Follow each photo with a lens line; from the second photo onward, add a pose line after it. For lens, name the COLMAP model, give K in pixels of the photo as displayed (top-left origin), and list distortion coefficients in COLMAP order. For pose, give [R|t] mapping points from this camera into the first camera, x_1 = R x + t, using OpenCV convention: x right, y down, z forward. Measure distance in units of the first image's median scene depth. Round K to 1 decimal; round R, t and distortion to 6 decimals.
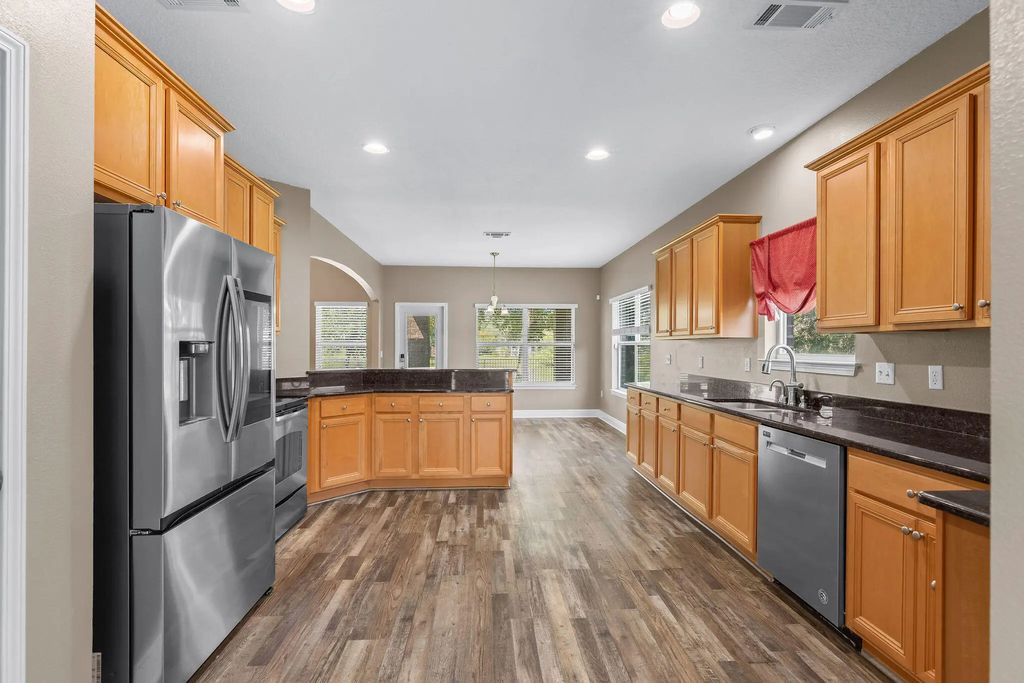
lens RADIAL K [[483.8, 0, 508.4], [0, 483.8, 349.5], [0, 0, 1]] dist [0.001406, -0.000592]
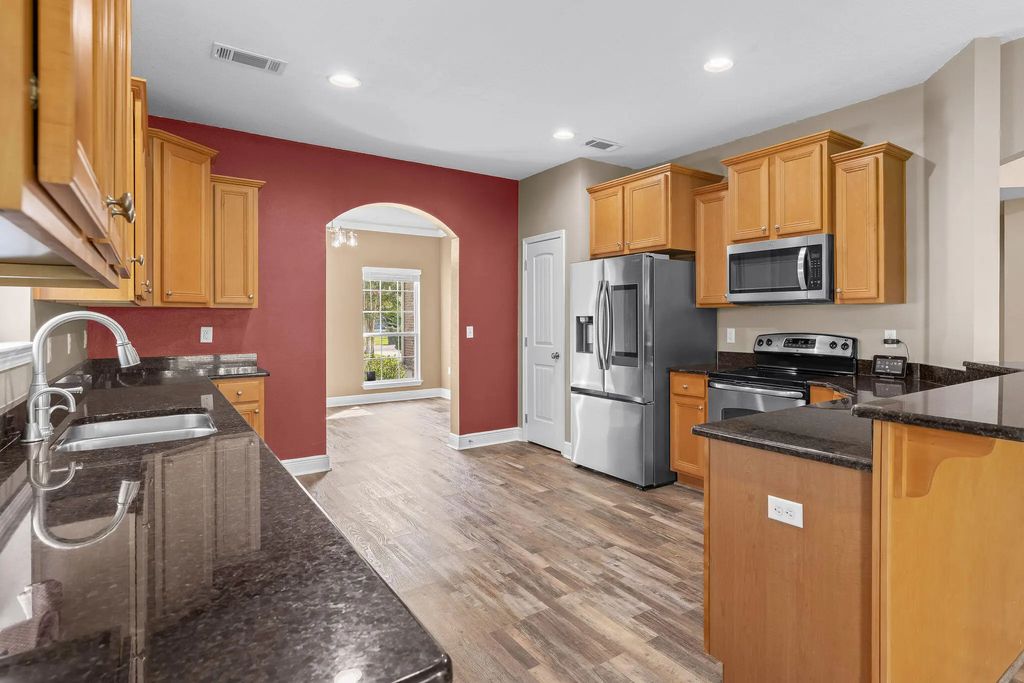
lens RADIAL K [[539.6, 0, 577.3], [0, 539.6, 319.2], [0, 0, 1]] dist [0.000394, -0.001554]
pose [[-0.824737, -0.000657, -0.565516, 0.357731], [-0.003576, 0.999985, 0.004054, -0.005865], [0.565505, 0.005365, -0.824727, 1.400676]]
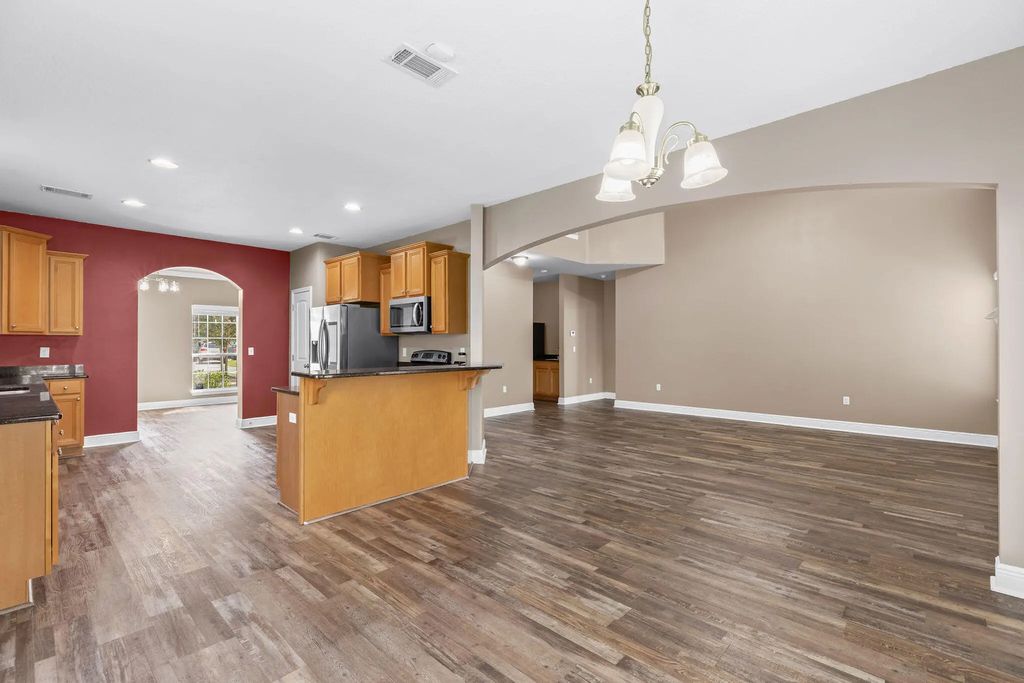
lens RADIAL K [[455.4, 0, 512.4], [0, 455.4, 343.1], [0, 0, 1]] dist [0.004742, 0.000310]
pose [[-0.725992, -0.002955, -0.687697, 0.287129], [-0.003396, 0.999994, -0.000712, -0.001037], [0.687695, 0.001818, -0.725998, 2.072380]]
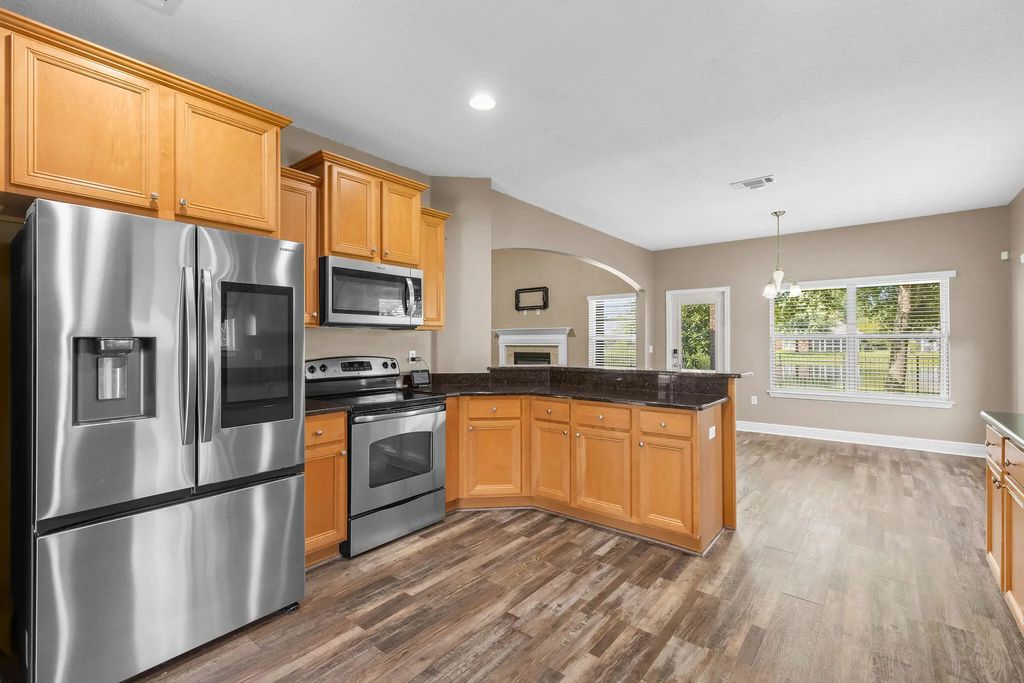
lens RADIAL K [[455.4, 0, 512.8], [0, 455.4, 340.0], [0, 0, 1]] dist [0.004742, 0.000310]
pose [[0.740164, -0.005277, -0.672405, 0.251705], [-0.000110, 0.999968, -0.007970, -0.001507], [0.672426, 0.005973, 0.740140, 0.402833]]
